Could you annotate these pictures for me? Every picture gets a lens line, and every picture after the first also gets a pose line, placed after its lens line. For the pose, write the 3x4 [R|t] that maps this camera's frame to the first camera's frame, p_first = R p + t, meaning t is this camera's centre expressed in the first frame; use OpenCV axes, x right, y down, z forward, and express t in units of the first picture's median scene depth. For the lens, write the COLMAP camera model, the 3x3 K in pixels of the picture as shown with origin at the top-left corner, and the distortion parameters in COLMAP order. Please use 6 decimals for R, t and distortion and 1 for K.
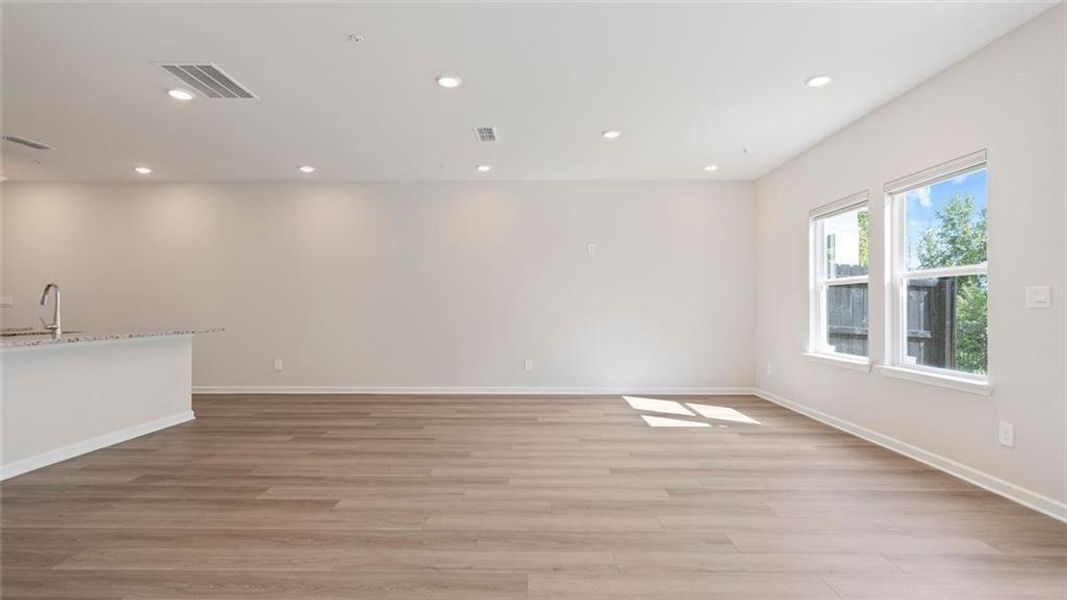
lens RADIAL K [[488.4, 0, 533.5], [0, 488.4, 300.0], [0, 0, 1]] dist [0.000296, -0.000147]
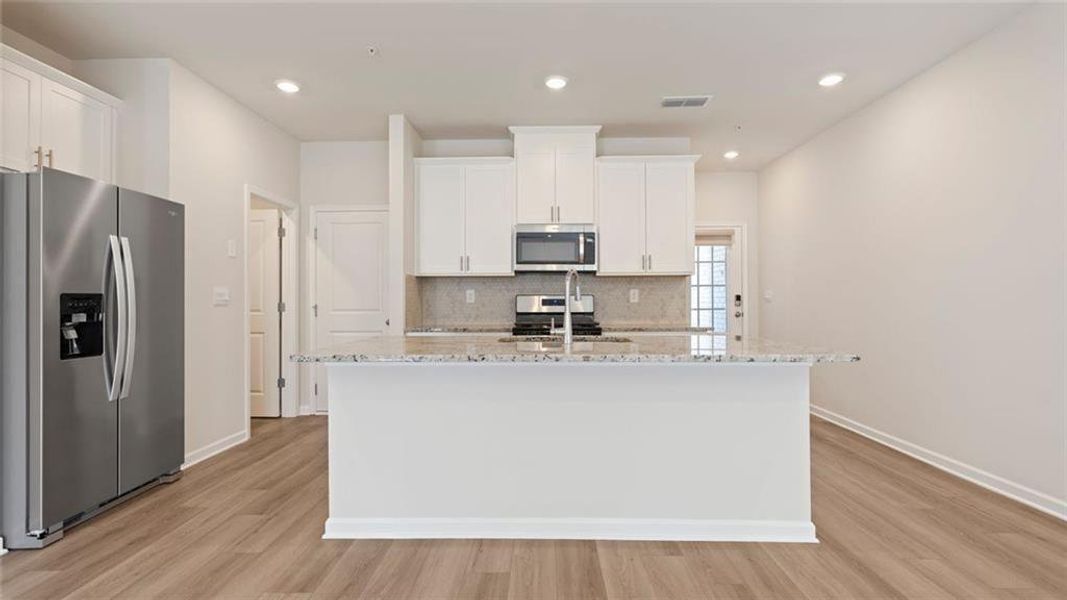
lens RADIAL K [[488.4, 0, 533.5], [0, 488.4, 300.0], [0, 0, 1]] dist [0.000296, -0.000147]
pose [[-0.015669, -0.003737, -0.999870, -0.319209], [0.010940, 0.999933, -0.003909, 0.010576], [0.999817, -0.011000, -0.015628, 1.089275]]
